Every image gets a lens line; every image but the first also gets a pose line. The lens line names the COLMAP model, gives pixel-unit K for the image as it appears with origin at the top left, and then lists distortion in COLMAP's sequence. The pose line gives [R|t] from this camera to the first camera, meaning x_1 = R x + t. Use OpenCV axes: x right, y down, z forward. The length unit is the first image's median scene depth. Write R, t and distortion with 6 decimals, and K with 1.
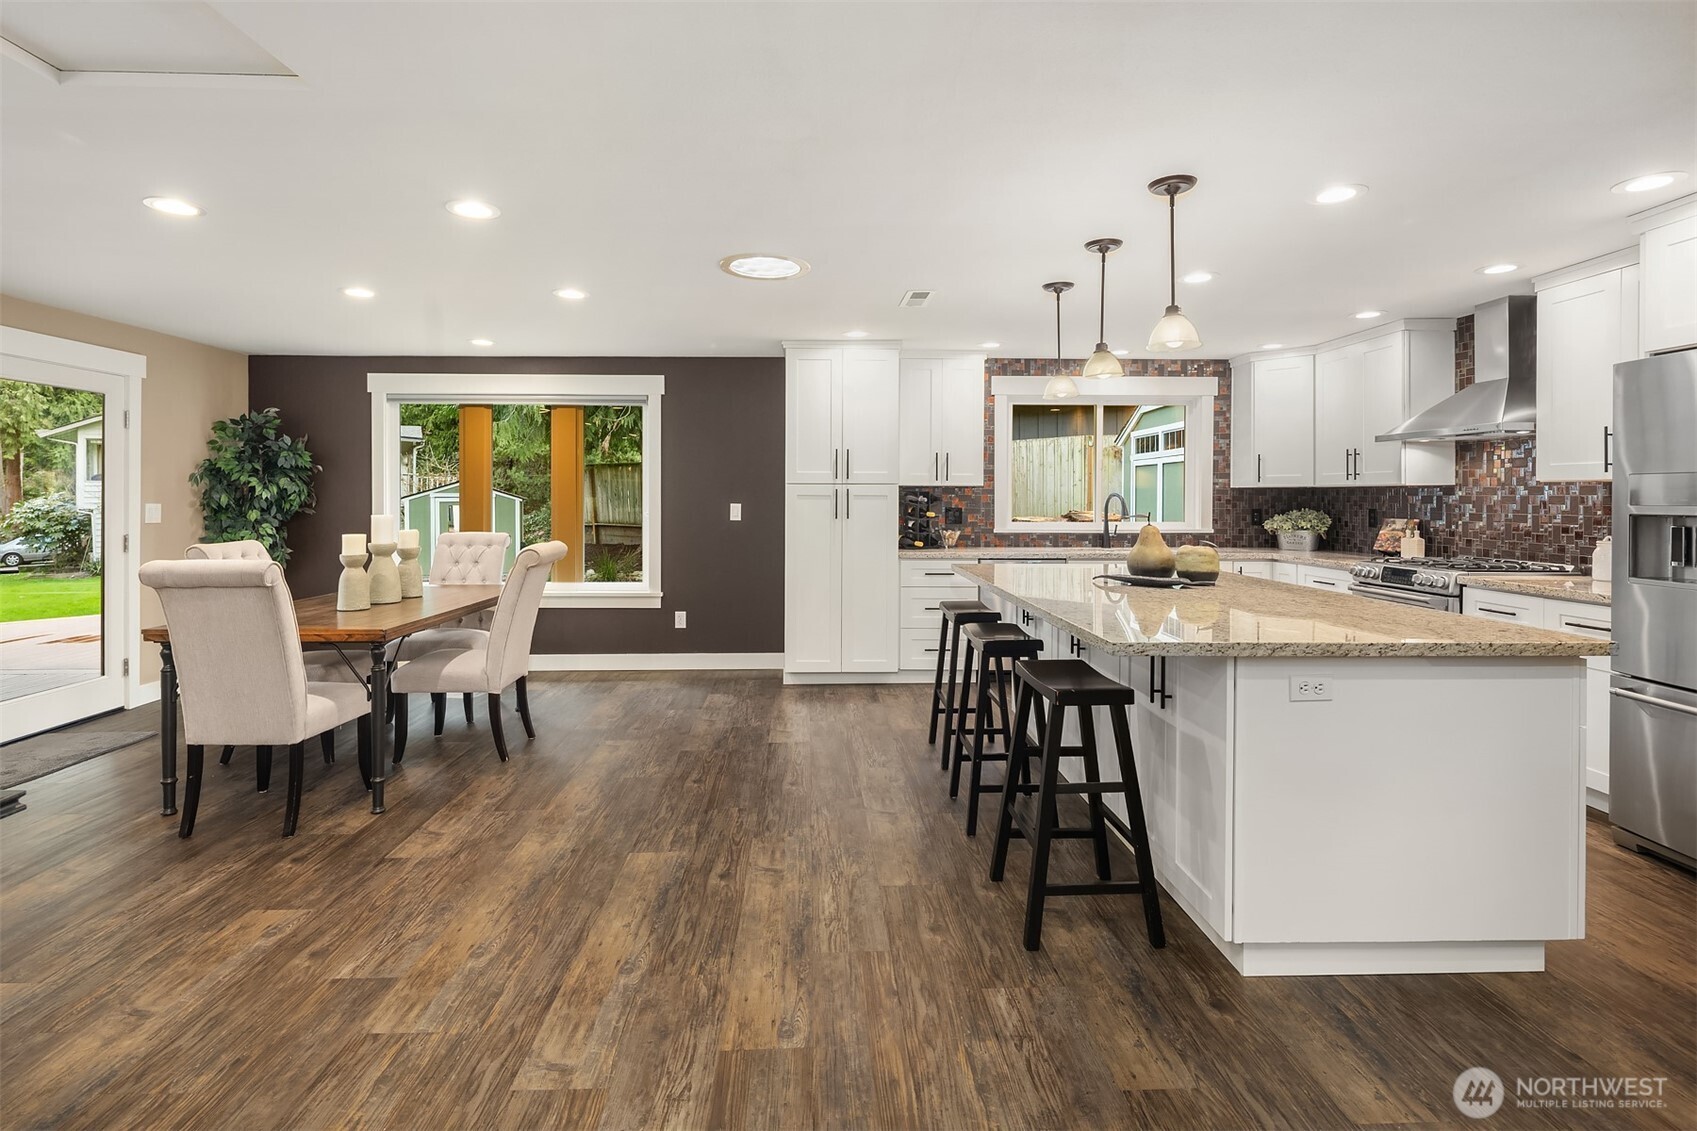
lens RADIAL K [[825.7, 0, 836.3], [0, 825.7, 506.4], [0, 0, 1]] dist [0.009265, -0.005753]
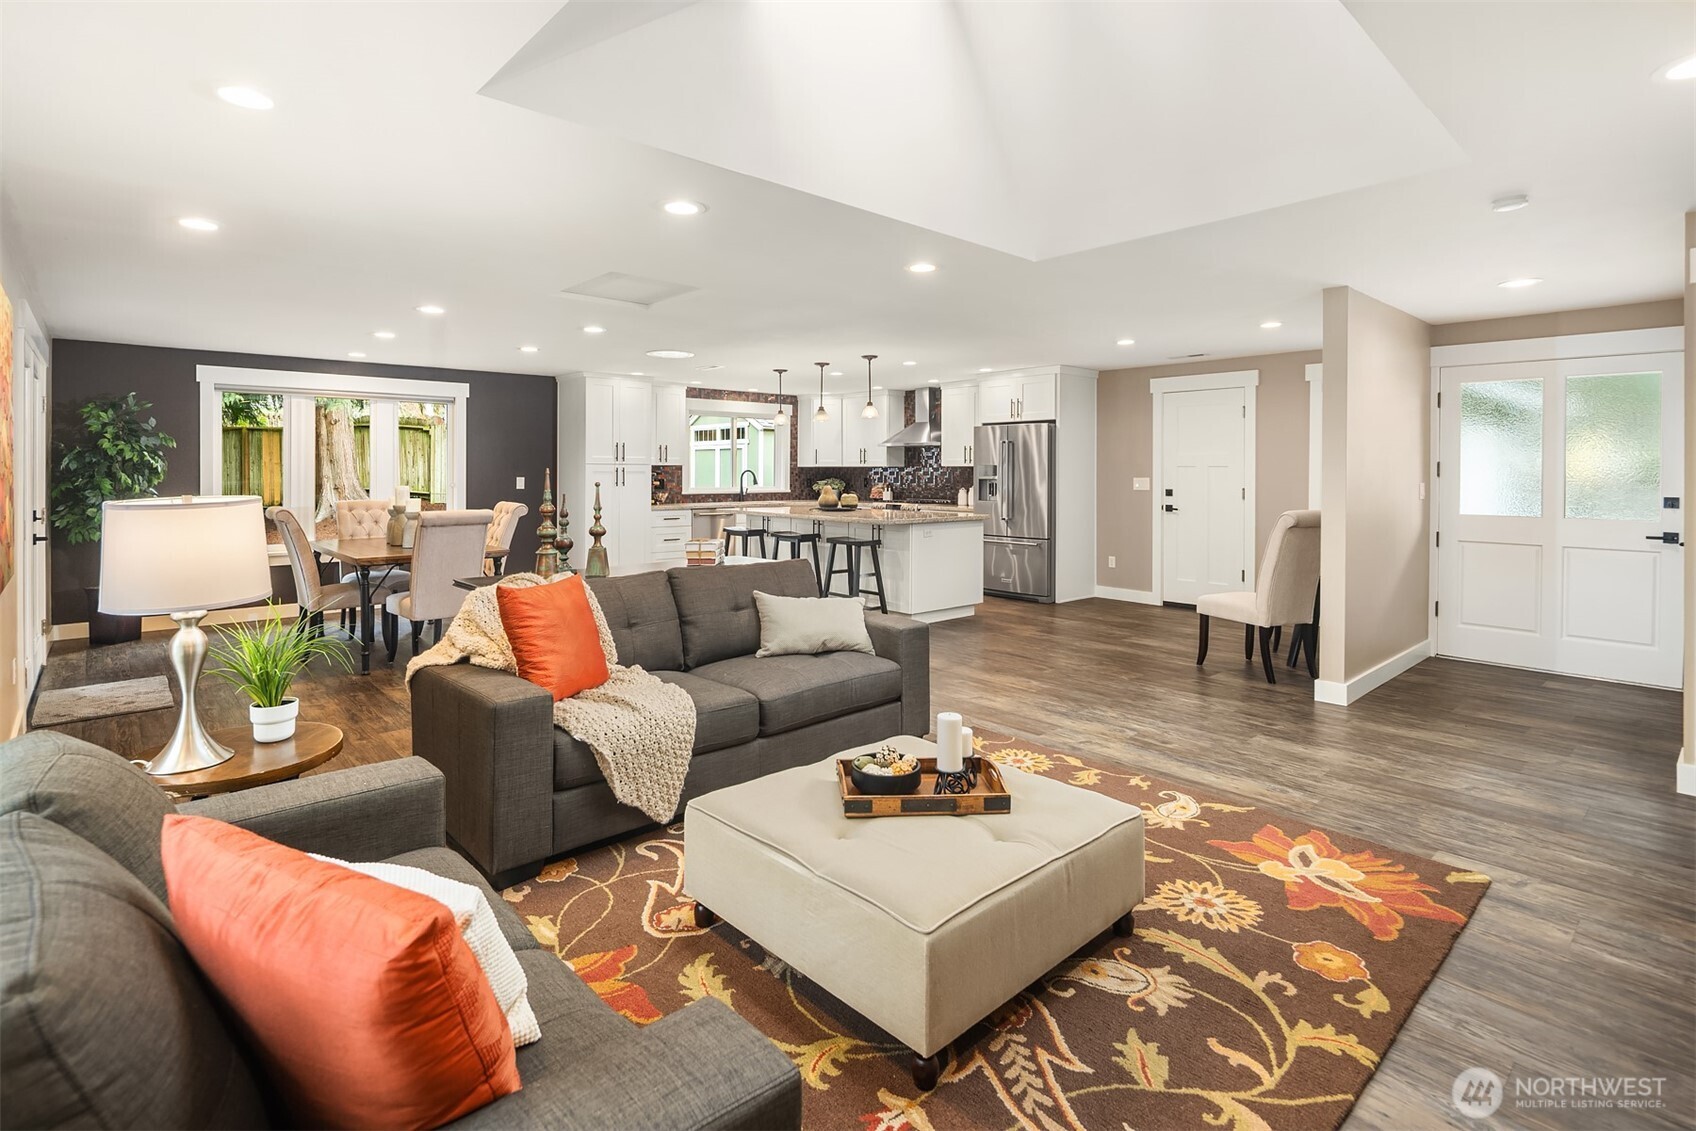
lens RADIAL K [[825.2, 0, 833.2], [0, 825.2, 466.9], [0, 0, 1]] dist [0.009265, -0.005753]
pose [[0.769347, 0.002416, 0.638826, -0.728331], [0.005793, 0.999925, -0.010758, -0.002524], [-0.638805, 0.011977, 0.769276, -0.512696]]
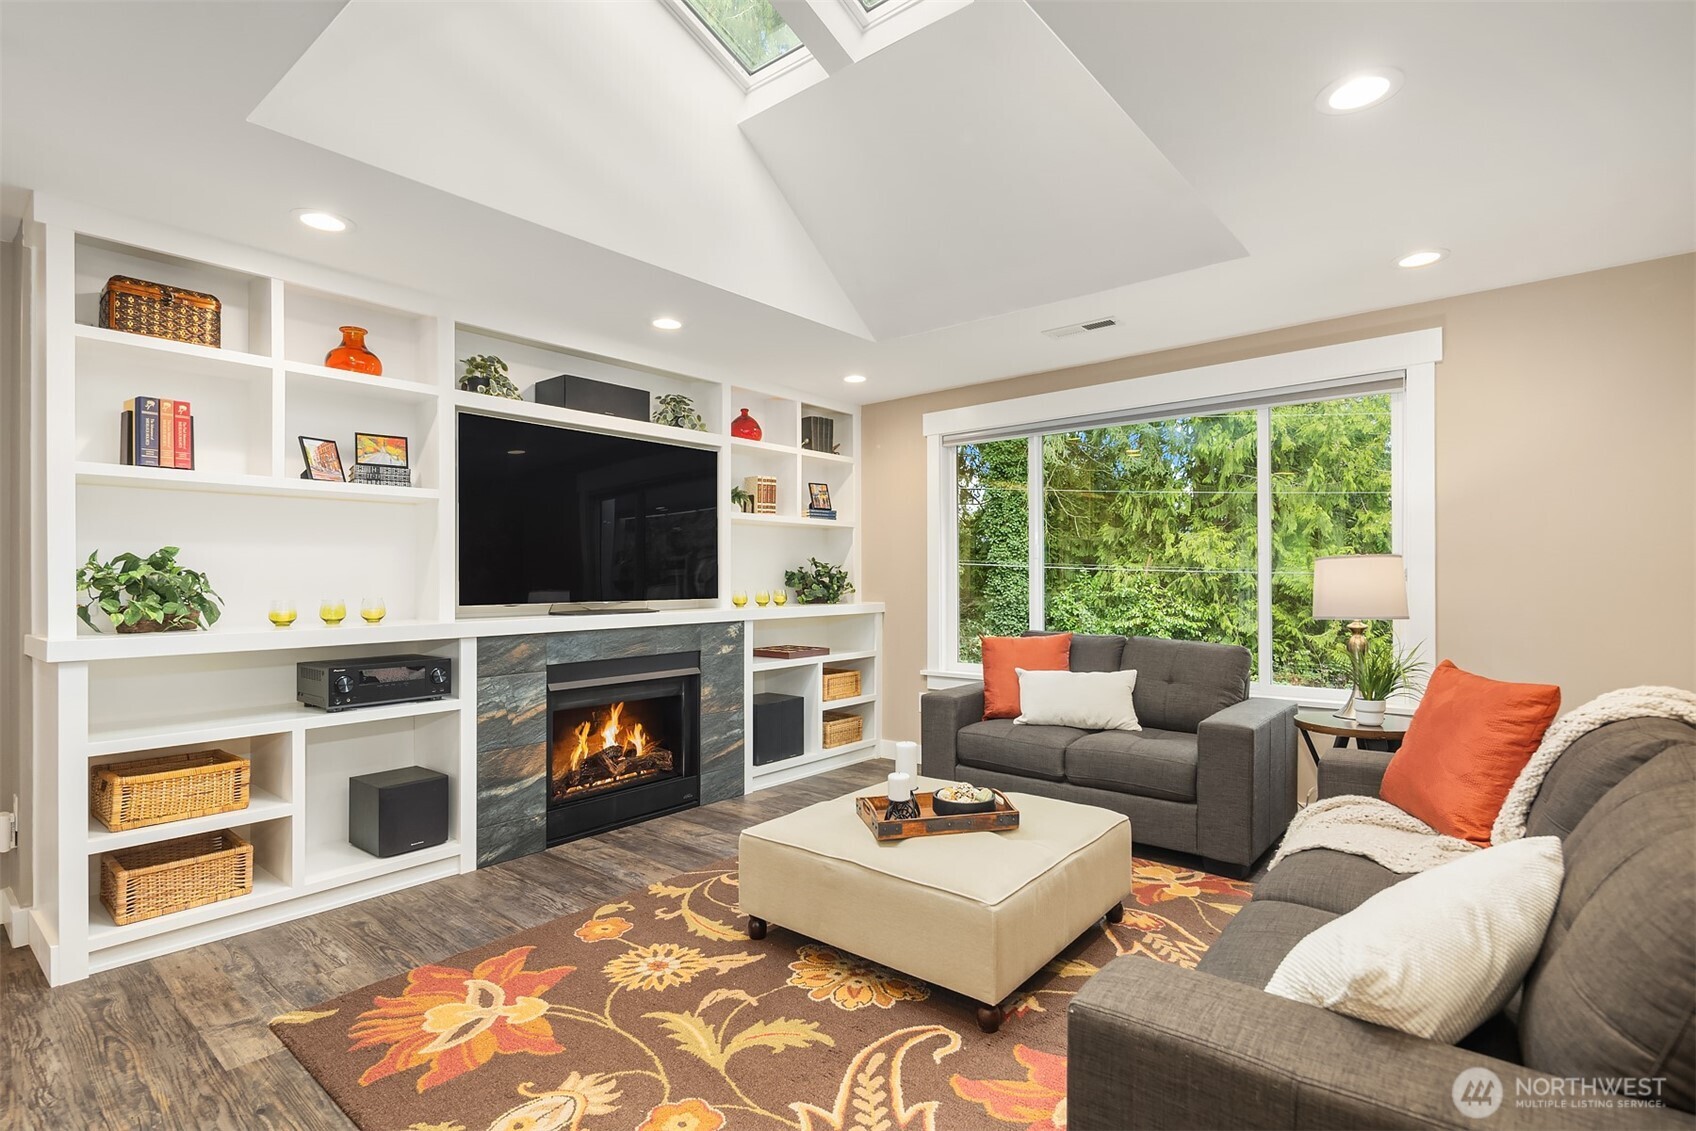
lens RADIAL K [[825.2, 0, 844.7], [0, 825.2, 572.9], [0, 0, 1]] dist [0.009265, -0.005753]
pose [[-0.673141, -0.002711, -0.739510, 0.014451], [-0.000239, 0.999994, -0.003449, 0.021361], [0.739515, -0.002145, -0.673137, 0.113651]]
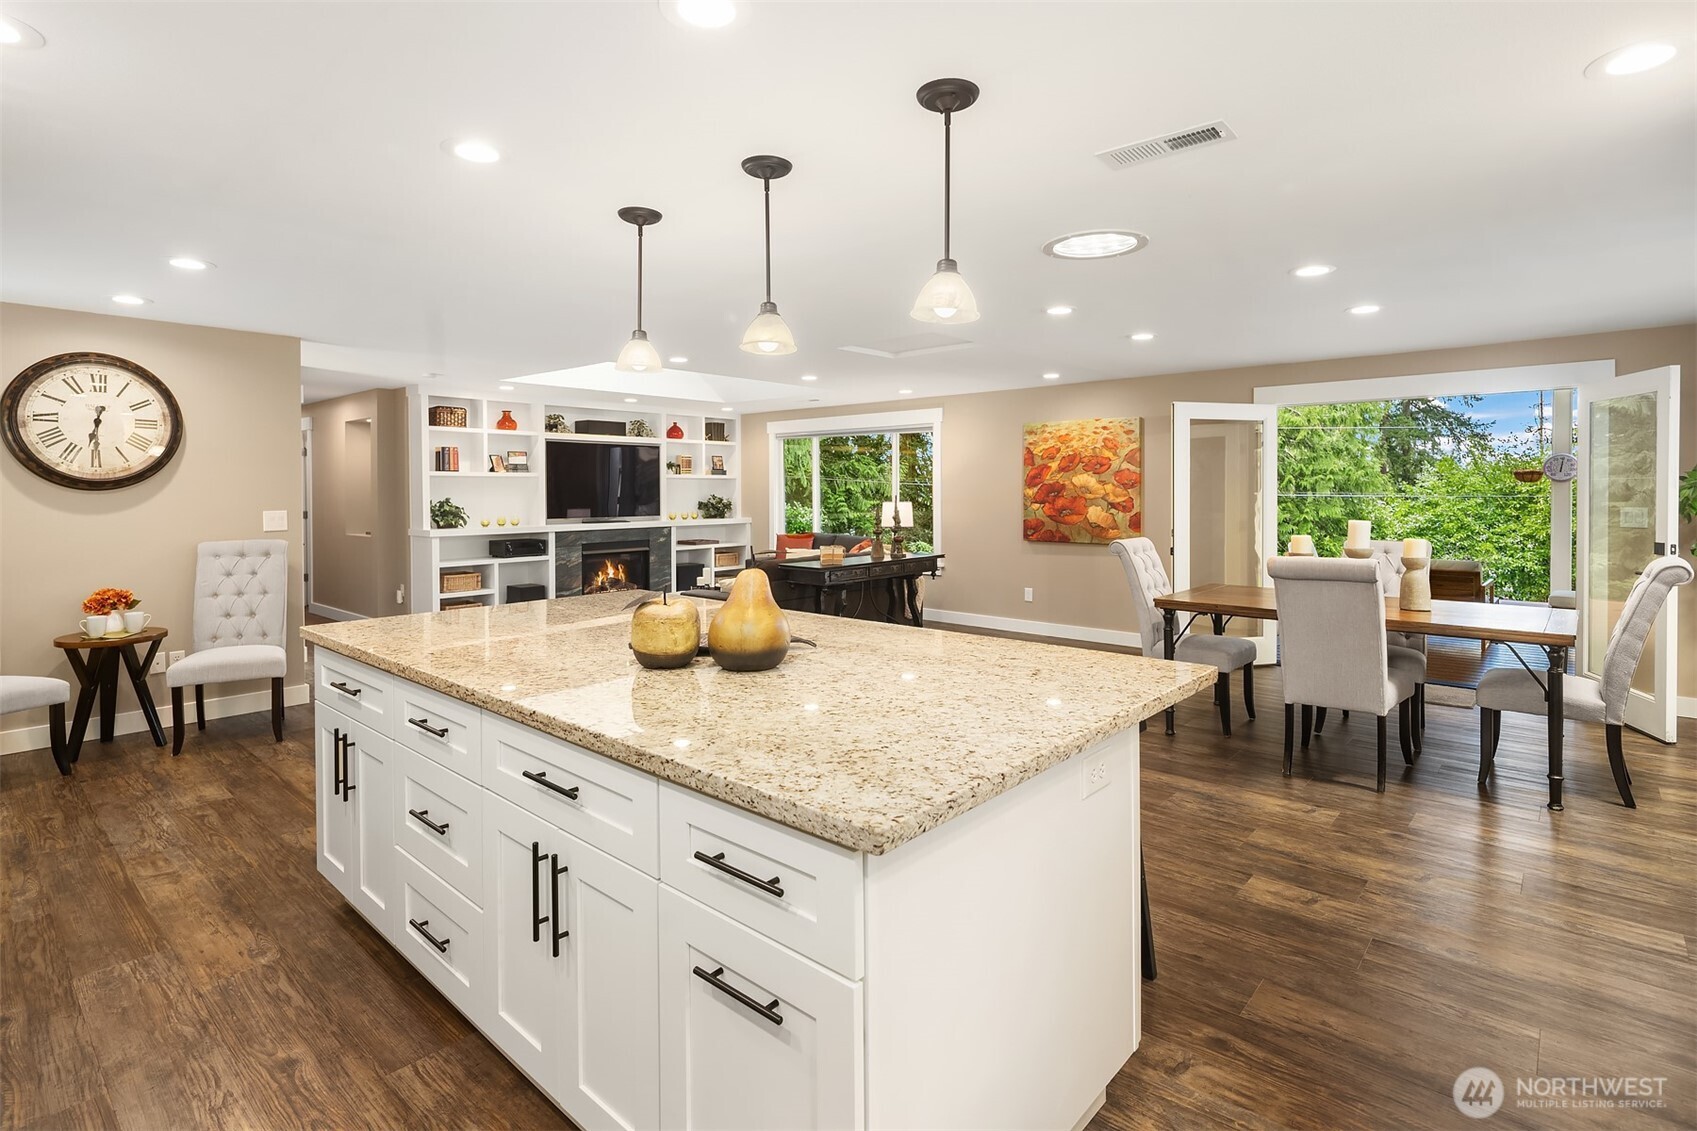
lens RADIAL K [[825.7, 0, 841.6], [0, 825.7, 500.8], [0, 0, 1]] dist [0.009265, -0.005753]
pose [[-0.689234, 0.009088, -0.724481, 0.522911], [-0.005404, 0.999829, 0.017683, -0.023945], [0.724518, 0.016103, -0.689067, 1.003392]]
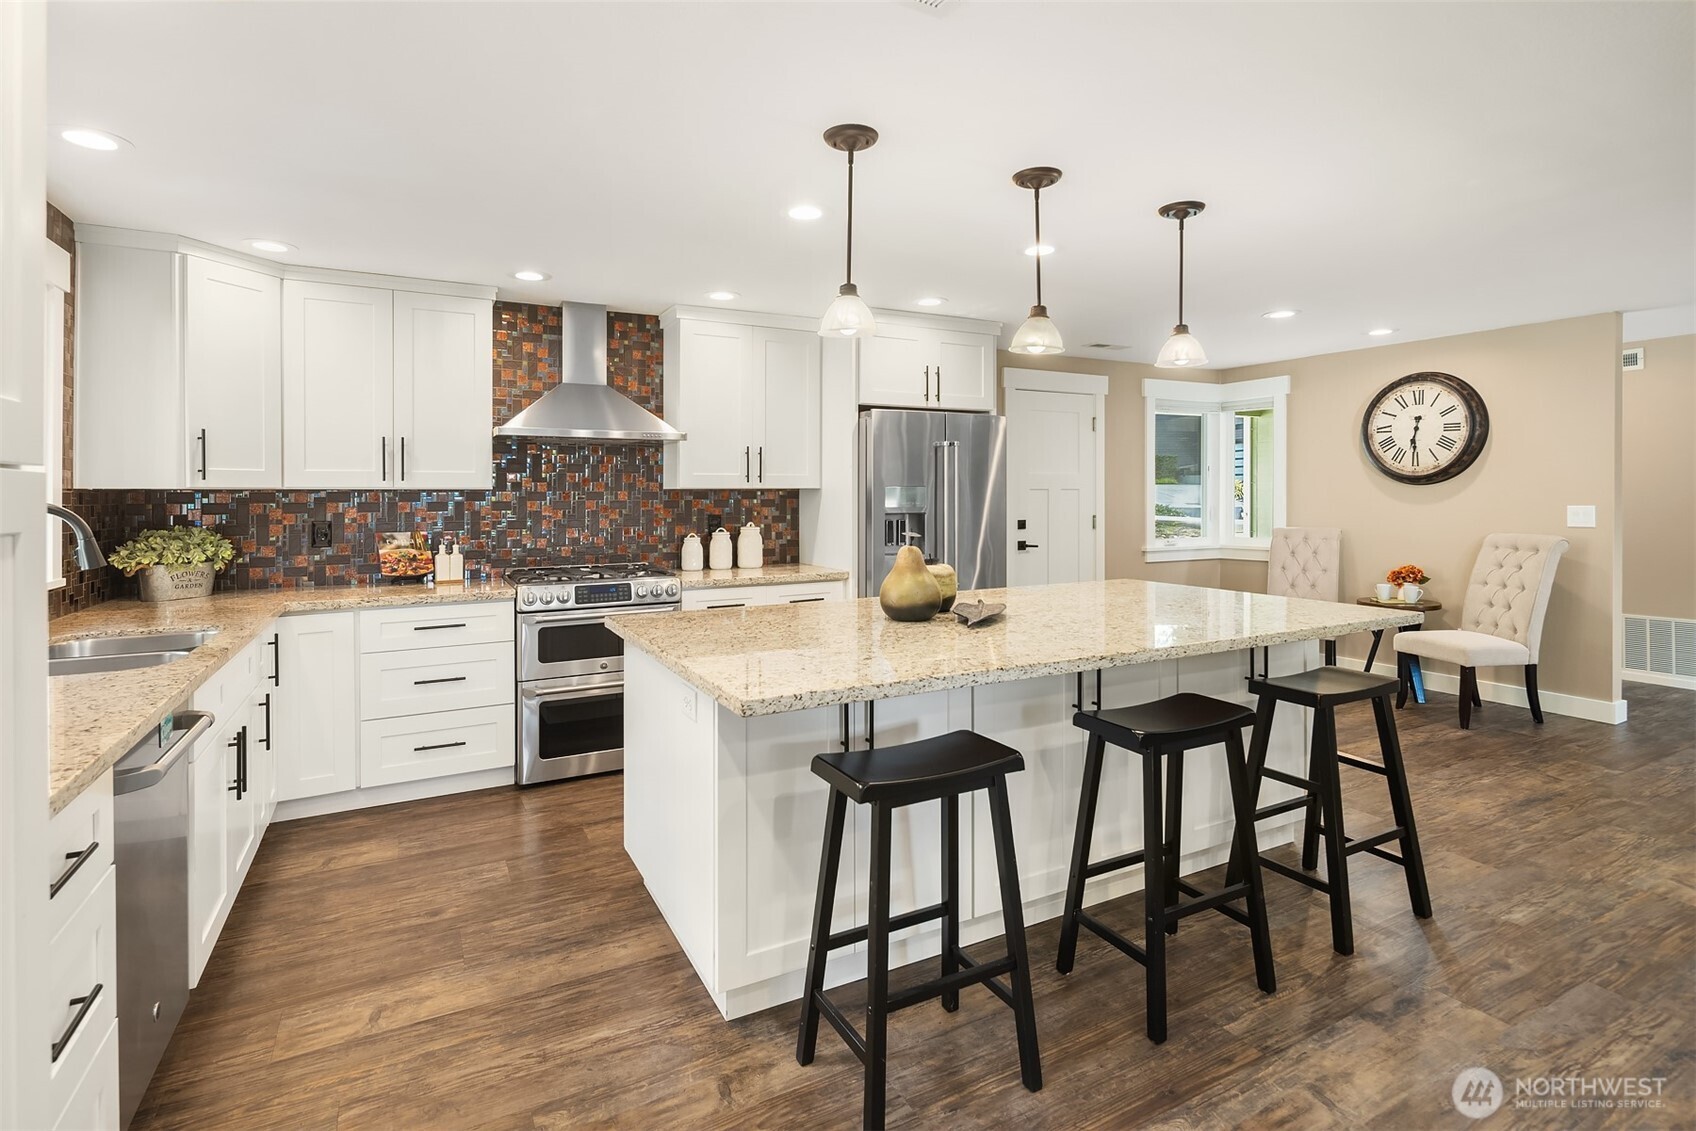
lens RADIAL K [[825.2, 0, 844.5], [0, 825.2, 489.2], [0, 0, 1]] dist [0.009265, -0.005753]
pose [[-0.445170, 0.005630, 0.895428, -0.182966], [0.012810, 0.999918, 0.000081, -0.019350], [-0.895354, 0.011507, -0.445206, 0.970529]]
